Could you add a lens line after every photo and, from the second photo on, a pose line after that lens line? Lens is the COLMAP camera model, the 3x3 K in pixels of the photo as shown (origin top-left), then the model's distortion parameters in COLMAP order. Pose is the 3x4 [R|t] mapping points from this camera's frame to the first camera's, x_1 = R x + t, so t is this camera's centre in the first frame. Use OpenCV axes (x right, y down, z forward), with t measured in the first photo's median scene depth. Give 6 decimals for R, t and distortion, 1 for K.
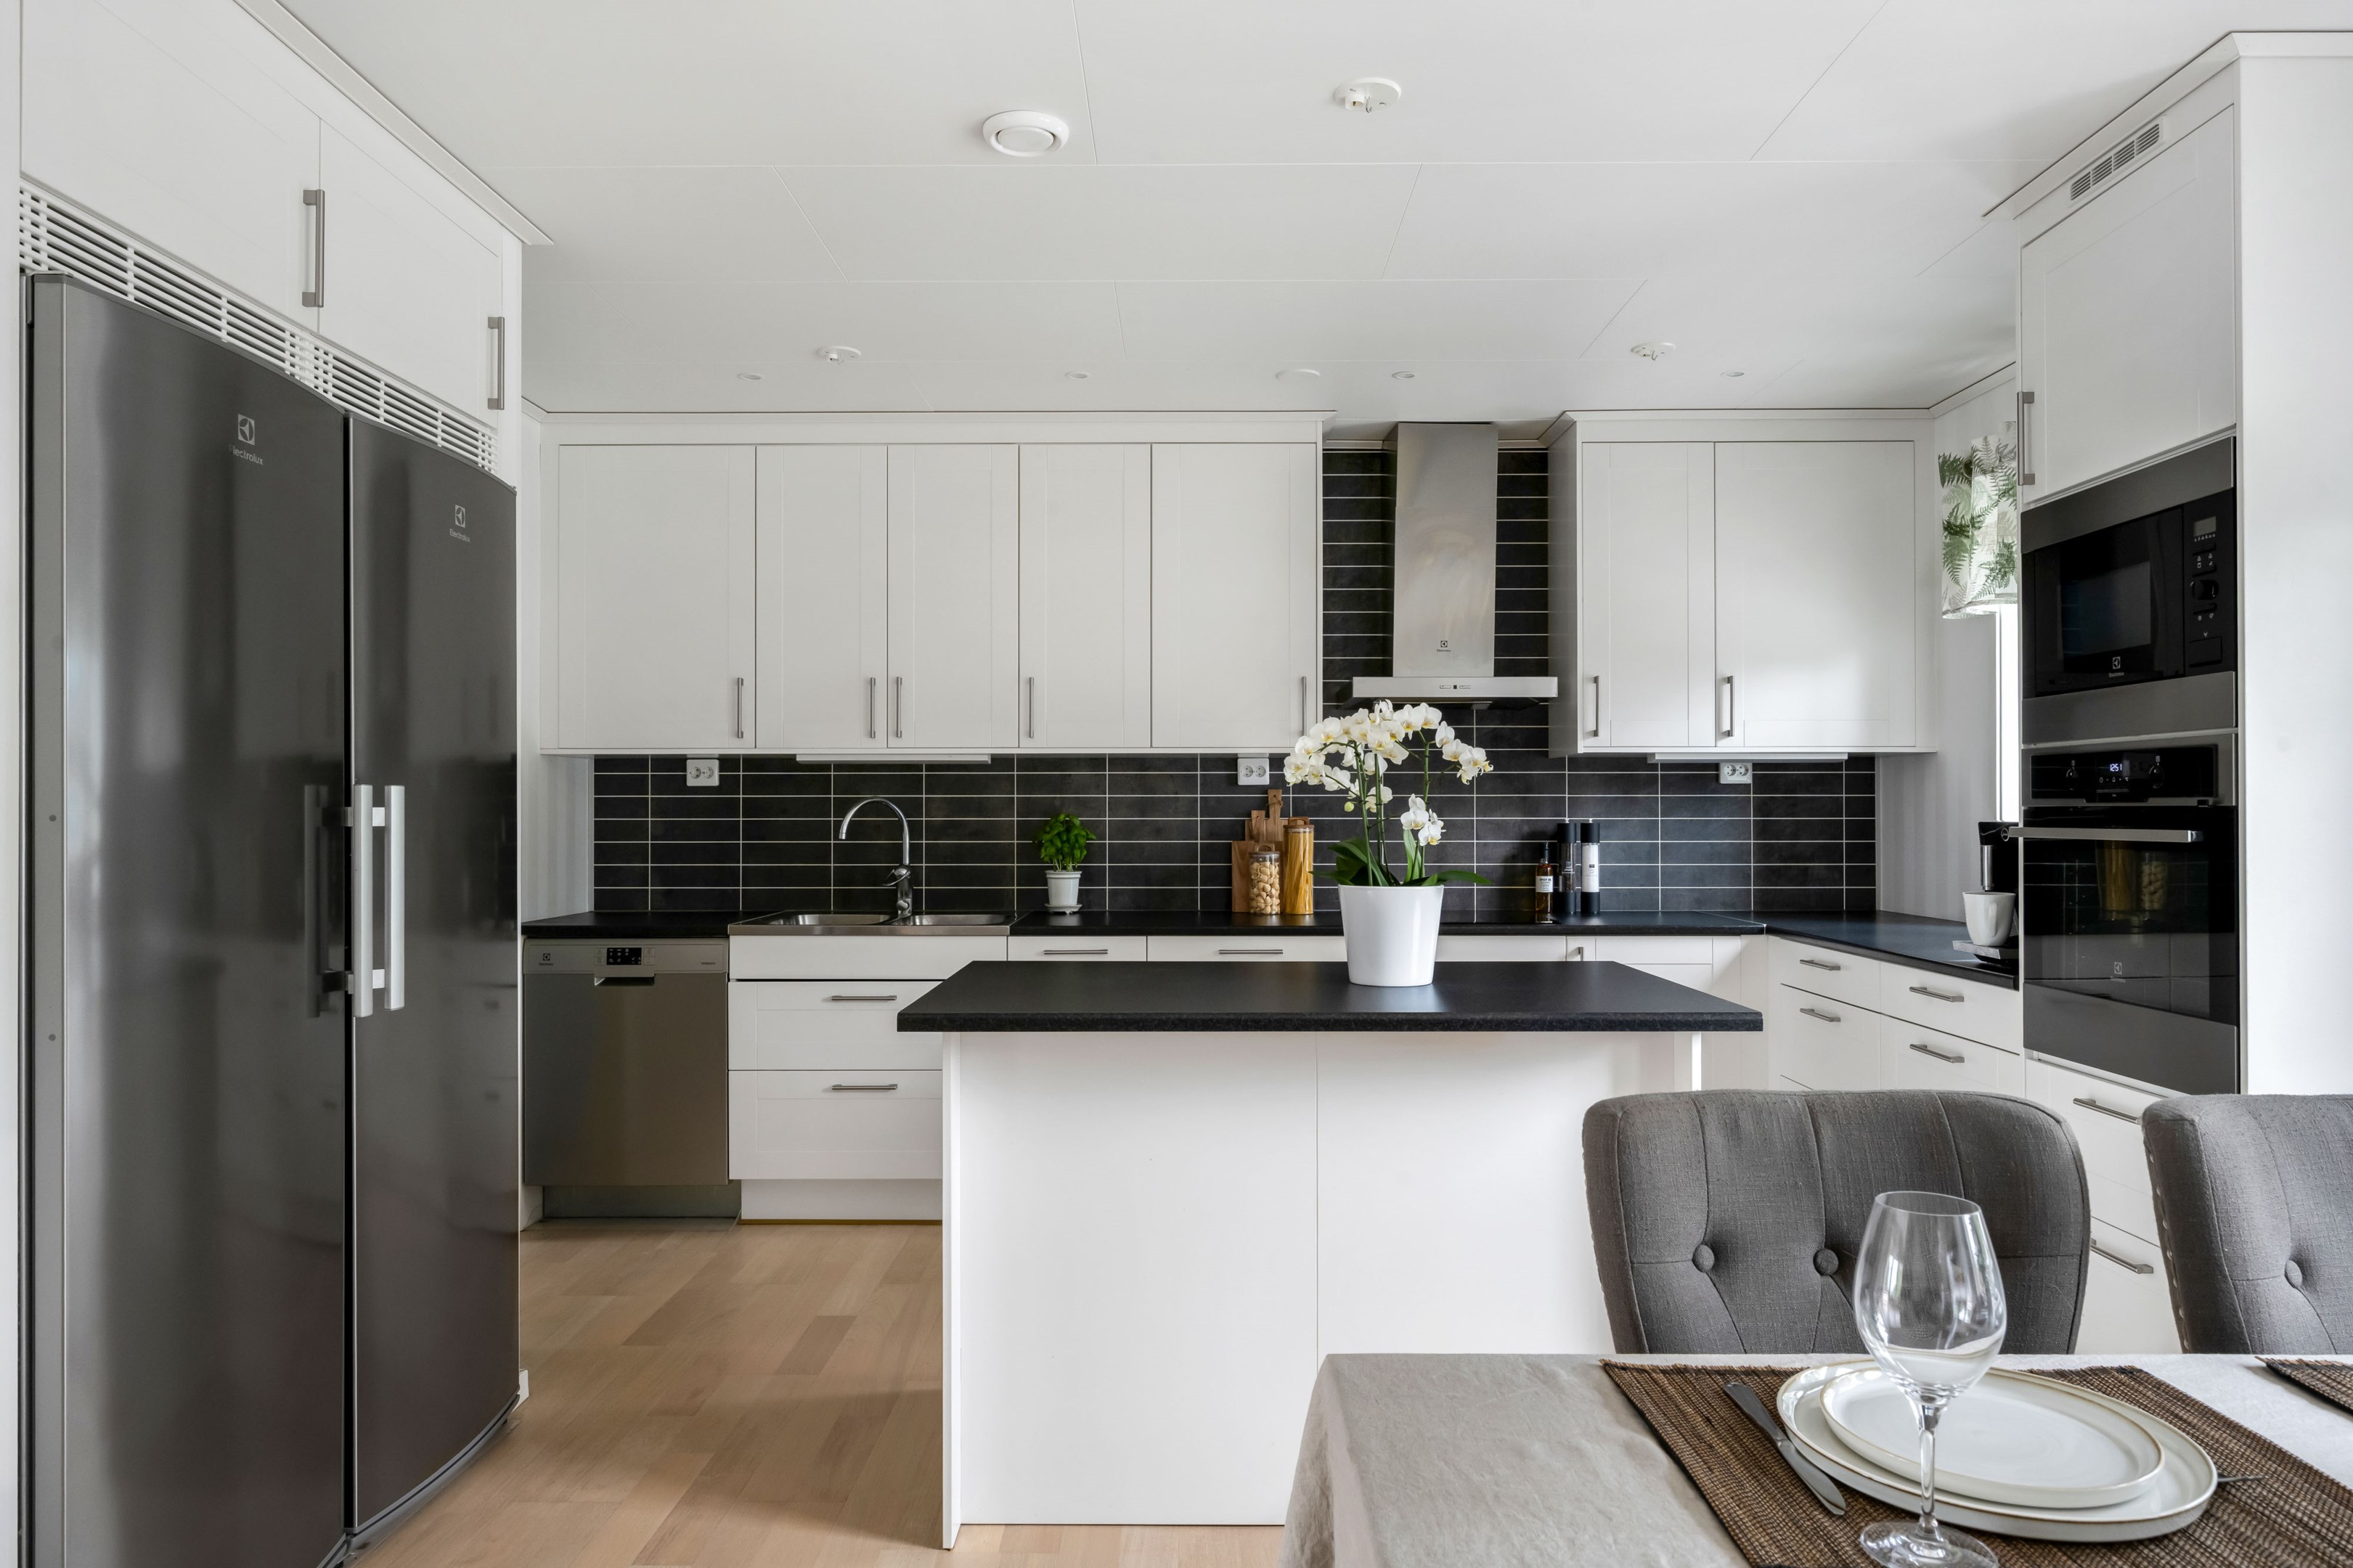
lens RADIAL K [[1471.6, 0, 1178.4], [0, 1471.6, 797.8], [0, 0, 1]] dist [0.005395, -0.005814]
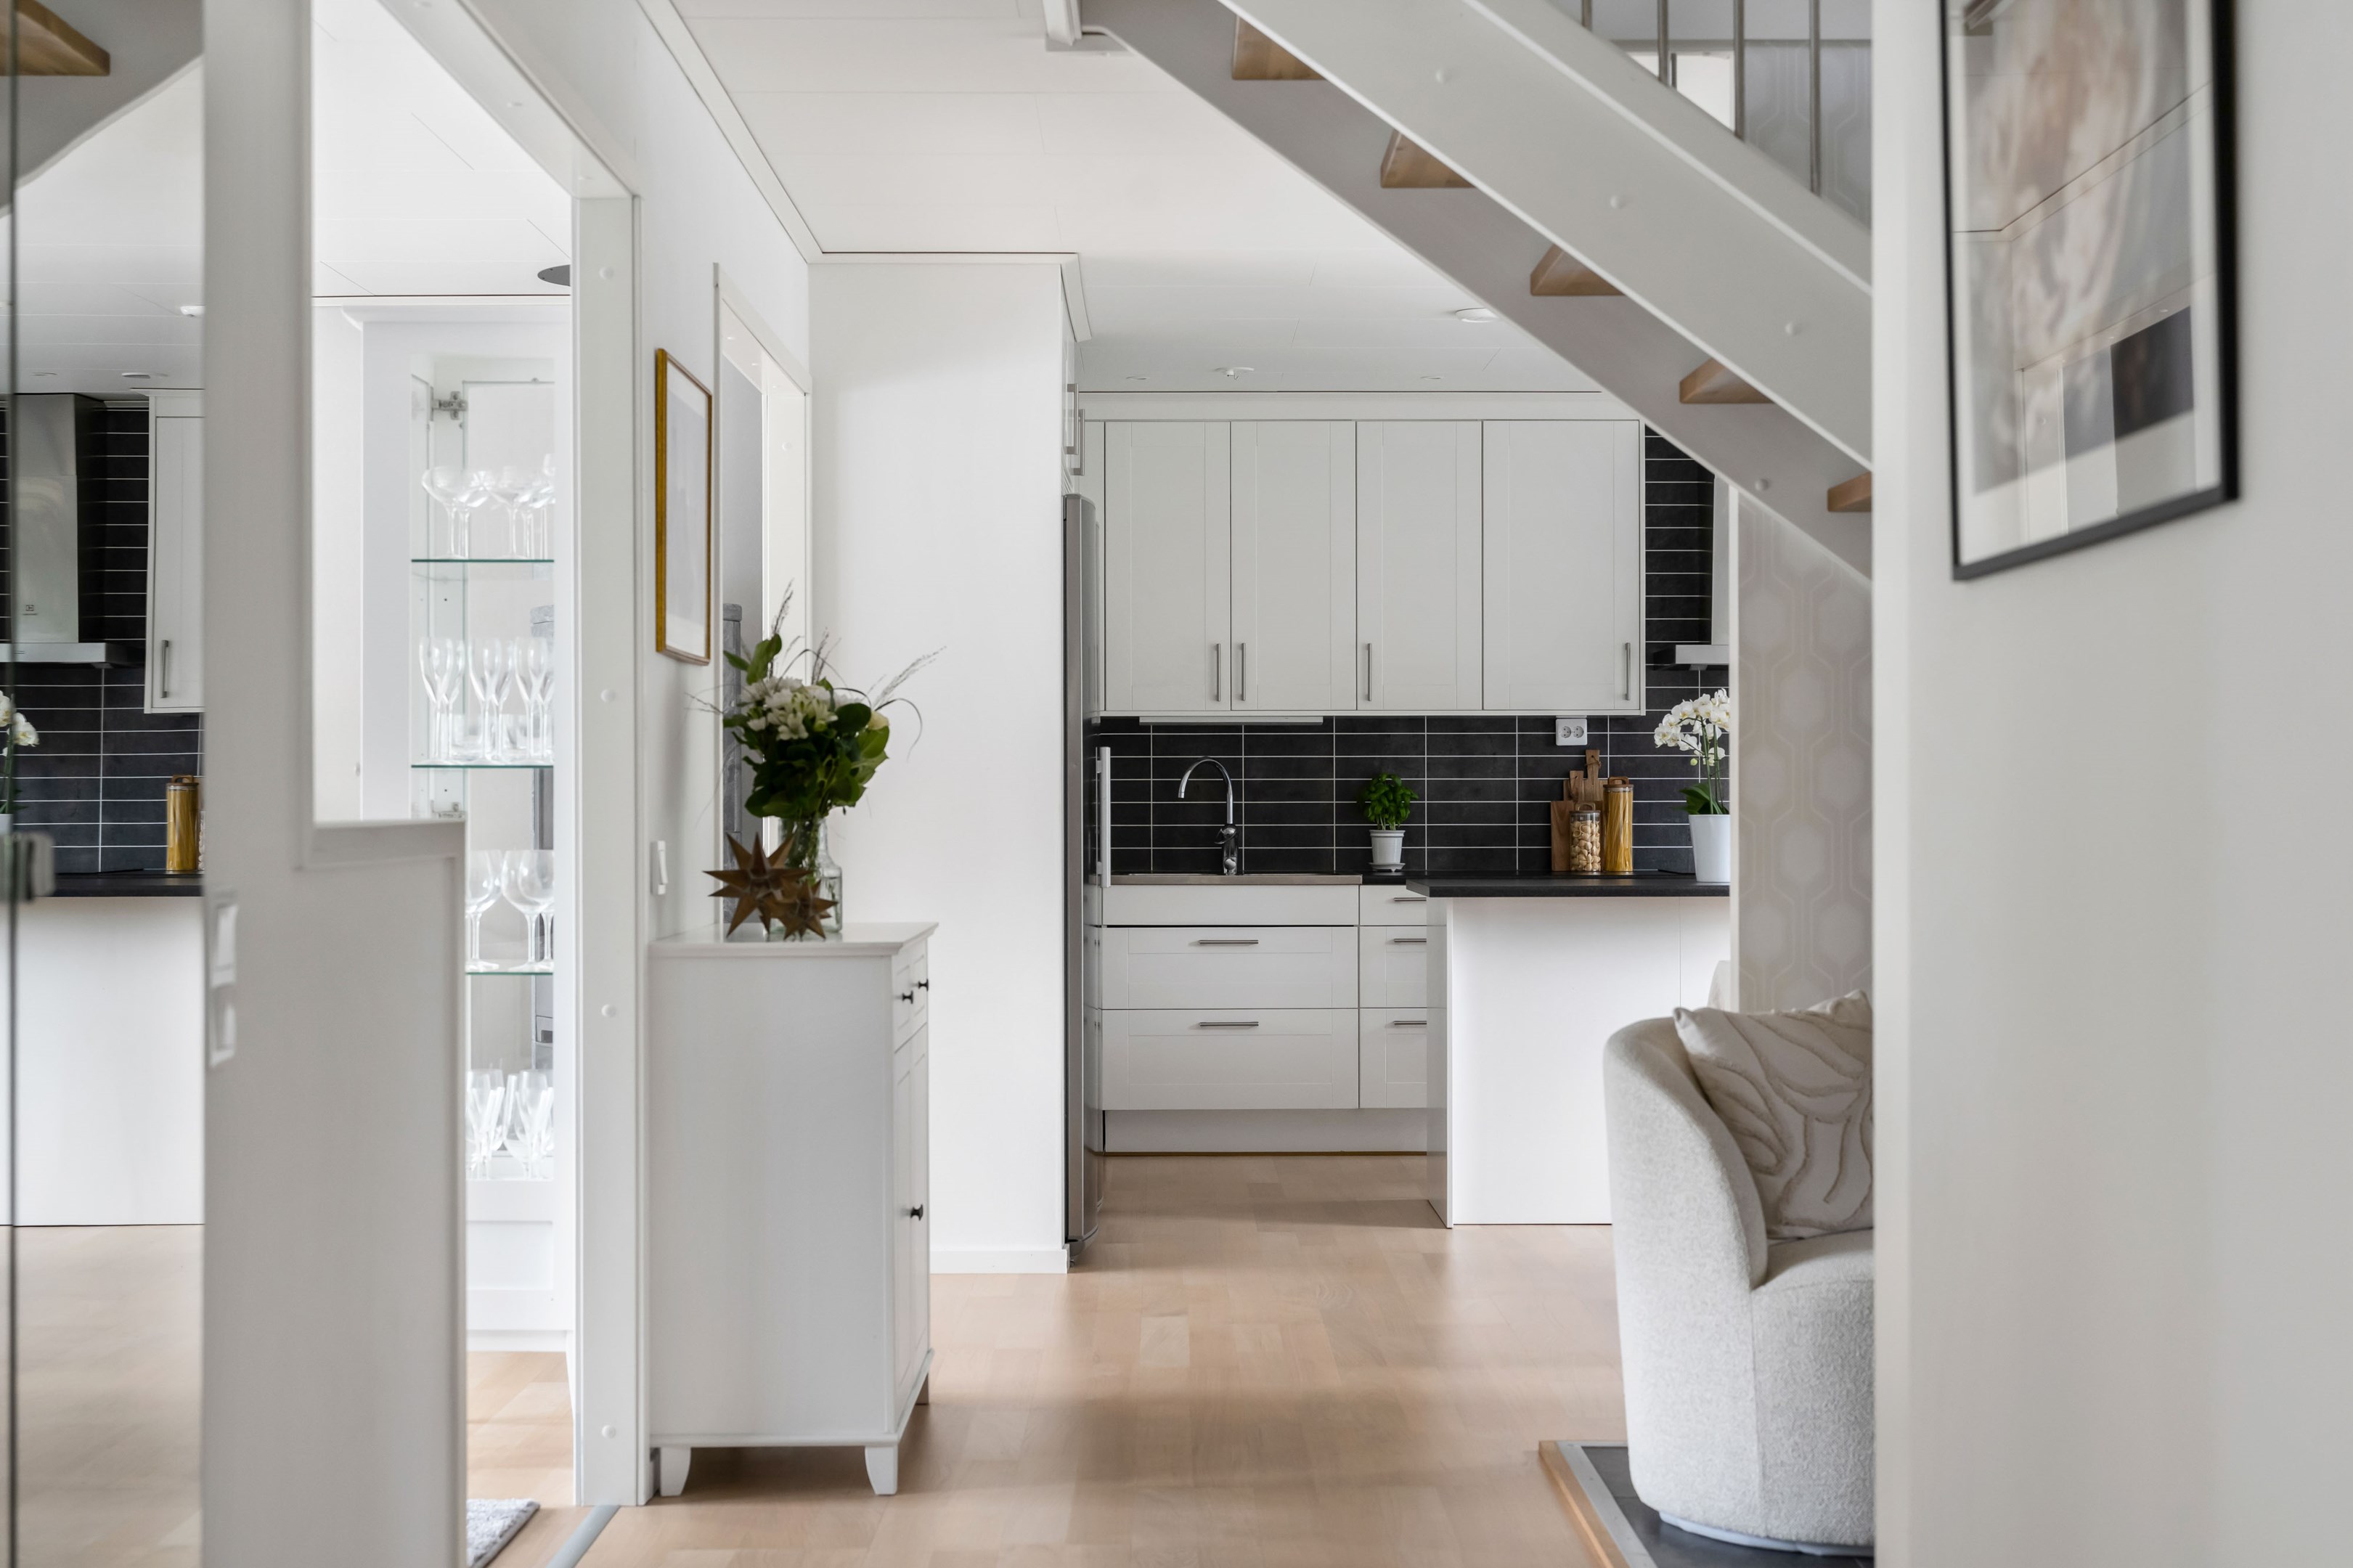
lens RADIAL K [[3412.7, 0, 1183.9], [0, 3412.7, 790.4], [0, 0, 1]] dist [-0.003225, 0.000000]
pose [[0.999918, -0.001553, 0.012718, -0.251387], [0.001478, 0.999982, 0.005878, 0.008186], [-0.012727, -0.005859, 0.999902, -1.370999]]
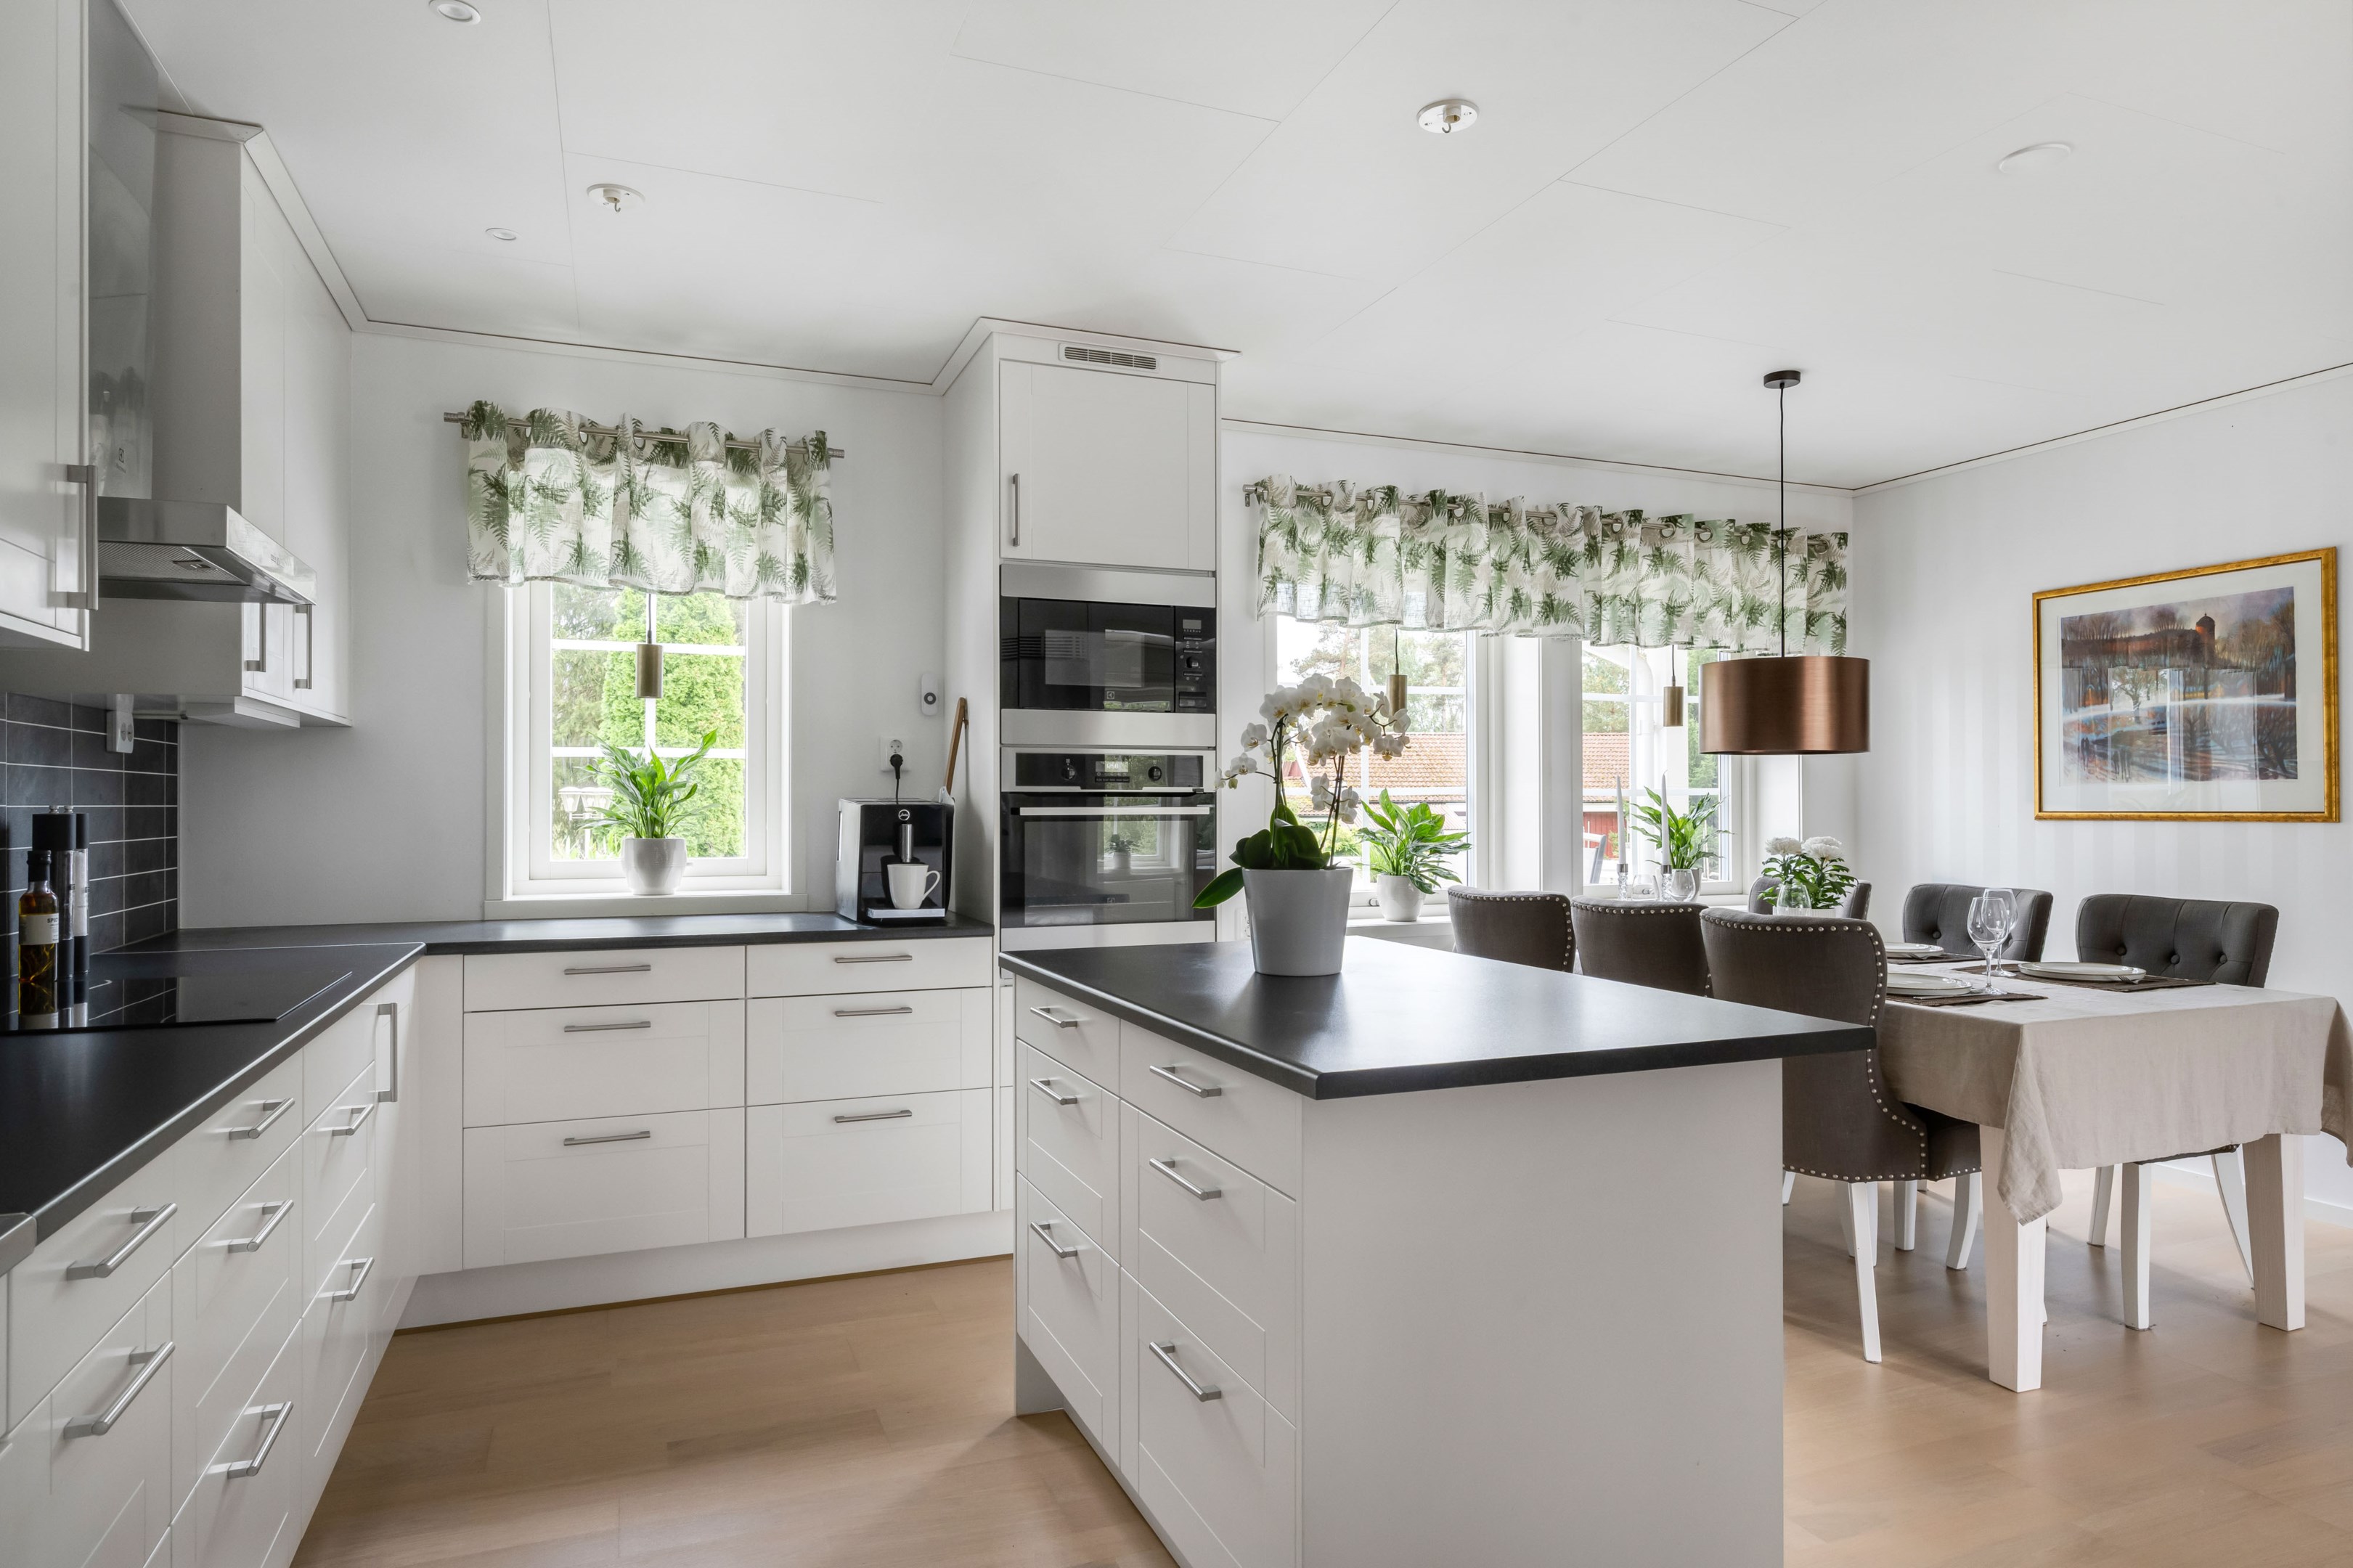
lens RADIAL K [[1383.6, 0, 1183.9], [0, 1383.6, 788.3], [0, 0, 1]] dist [0.000251, -0.000817]
pose [[-0.389426, 0.012795, 0.920969, -0.378771], [-0.004875, 0.999861, -0.015952, 0.013836], [-0.921045, -0.010702, -0.389309, 0.828407]]
